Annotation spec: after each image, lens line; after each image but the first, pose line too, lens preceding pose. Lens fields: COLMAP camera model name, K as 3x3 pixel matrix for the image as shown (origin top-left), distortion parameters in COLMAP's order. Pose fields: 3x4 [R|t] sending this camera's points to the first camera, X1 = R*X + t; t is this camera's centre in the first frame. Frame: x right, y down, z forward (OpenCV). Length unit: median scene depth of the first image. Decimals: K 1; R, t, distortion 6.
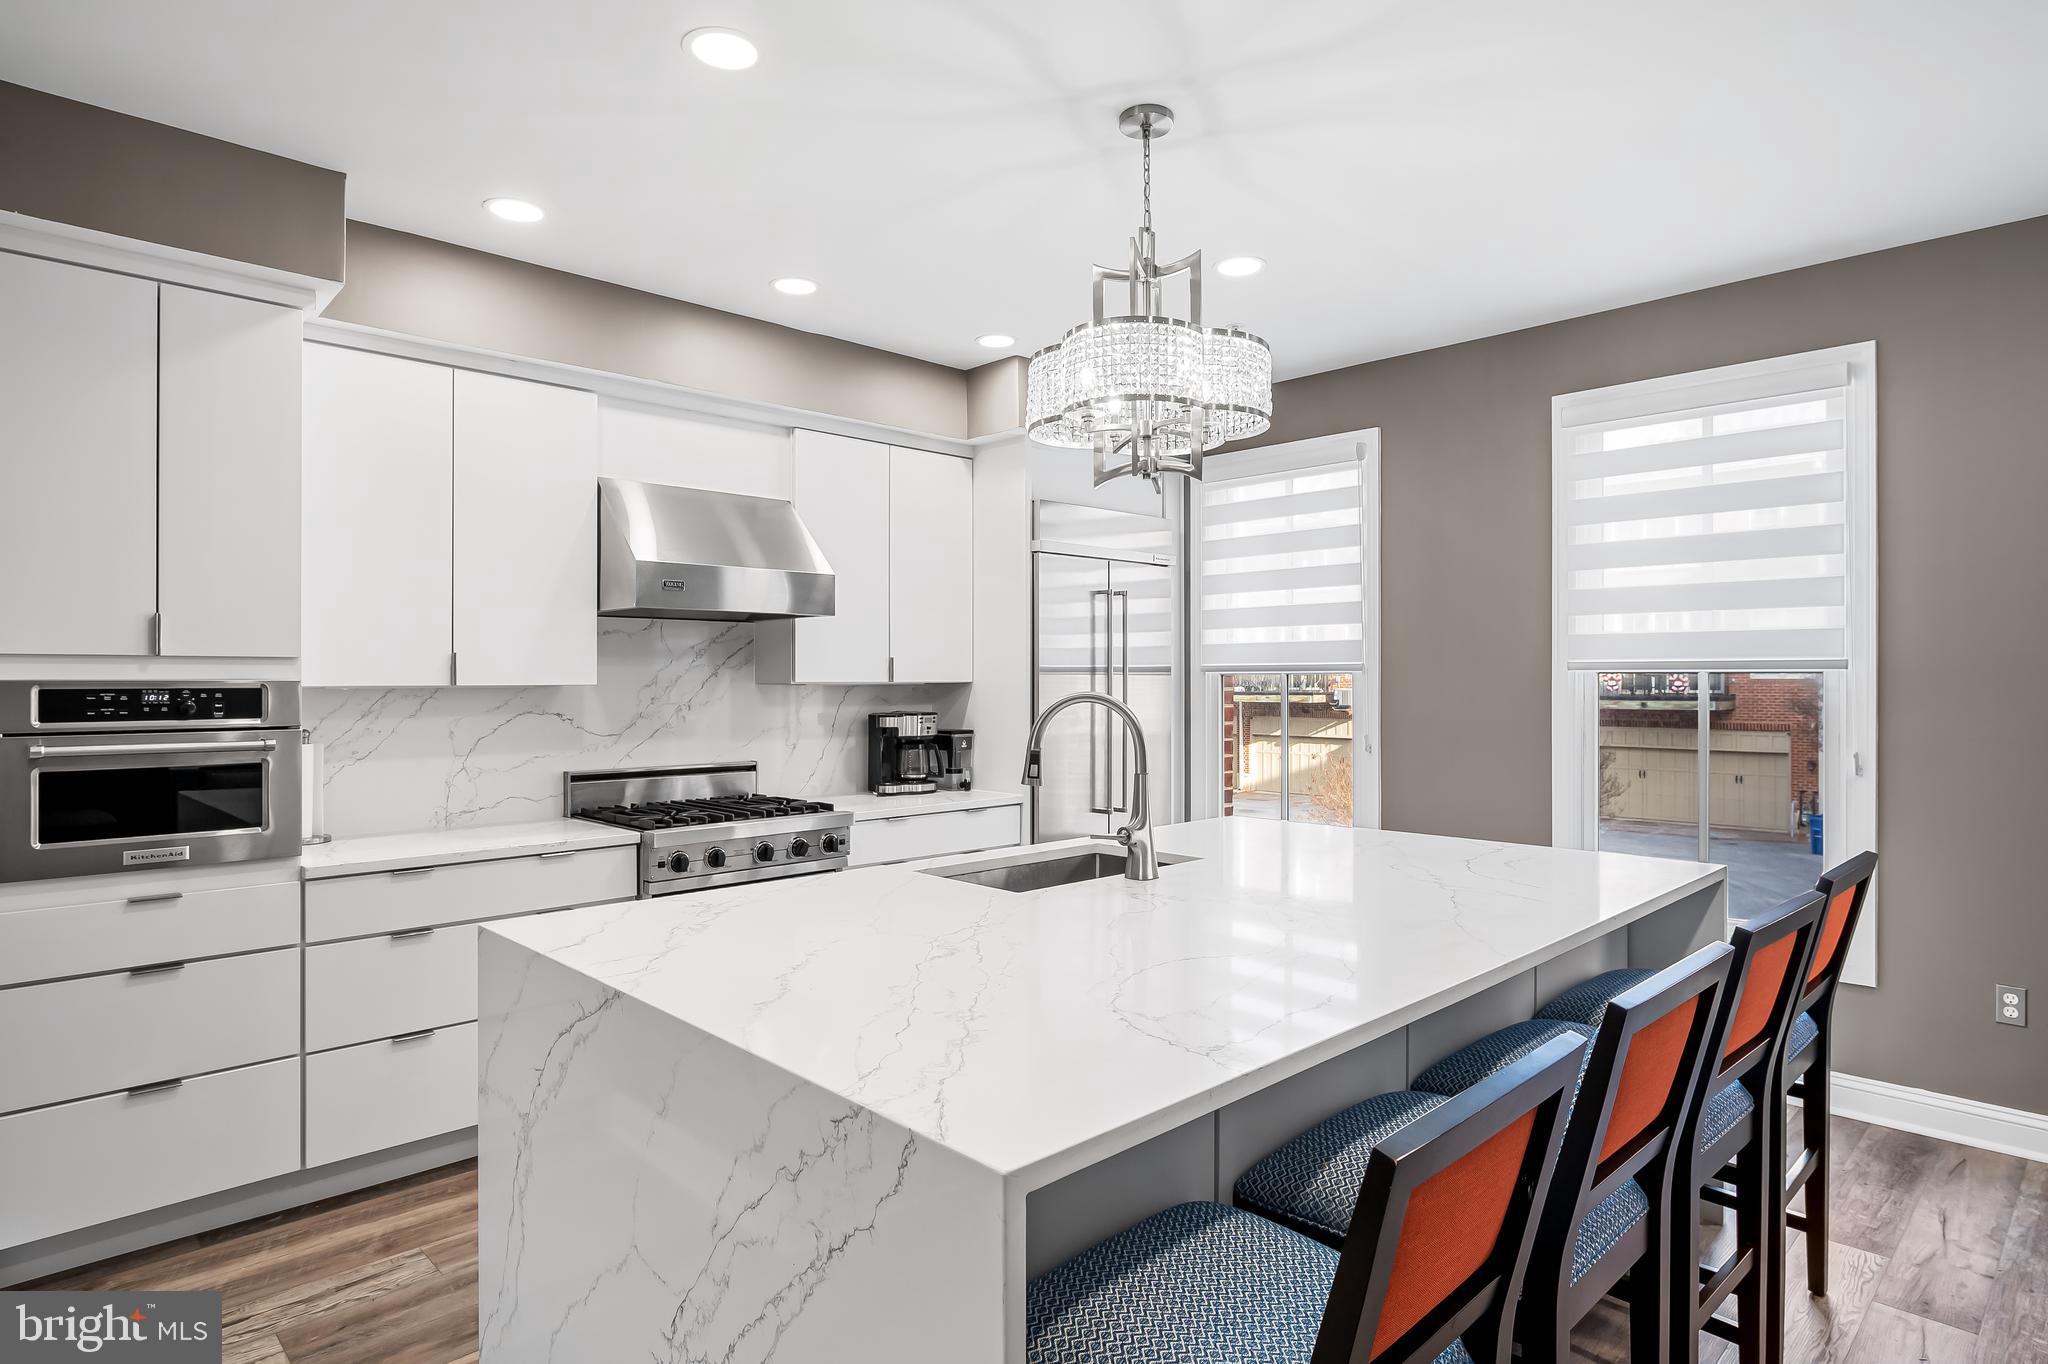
lens RADIAL K [[1107.0, 0, 1025.7], [0, 1107.0, 669.5], [0, 0, 1]] dist [0.007639, 0.000744]
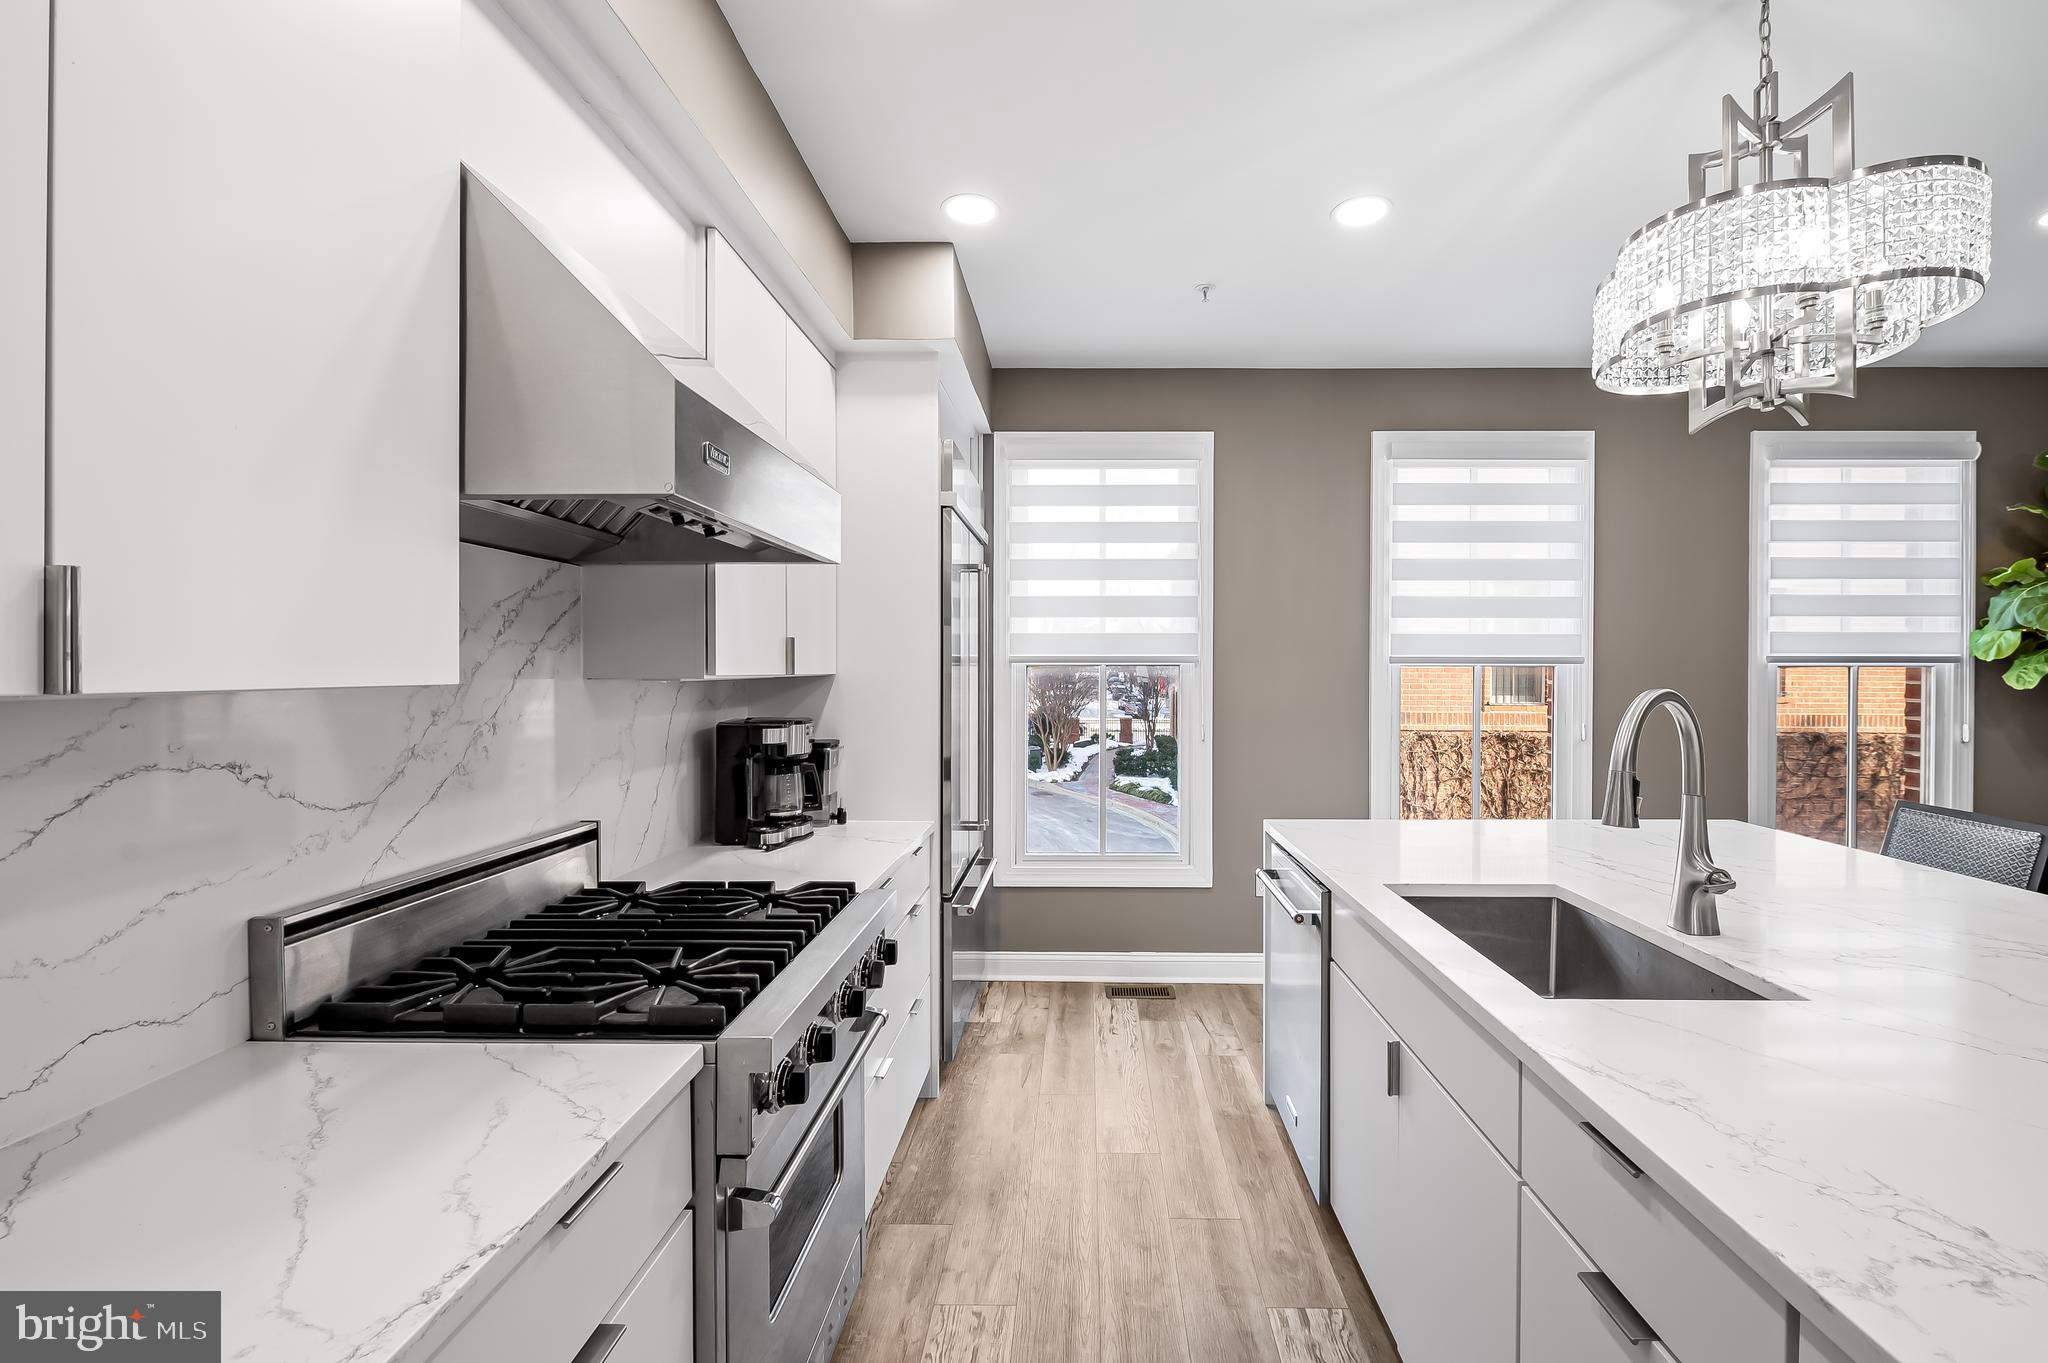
lens RADIAL K [[863.5, 0, 1062.3], [0, 863.5, 672.4], [0, 0, 1]] dist [-0.001026, -0.000012]
pose [[0.714075, -0.000410, 0.700069, -0.373087], [-0.008276, 0.999925, 0.009028, 0.003957], [-0.700020, -0.012240, 0.714018, 0.531918]]
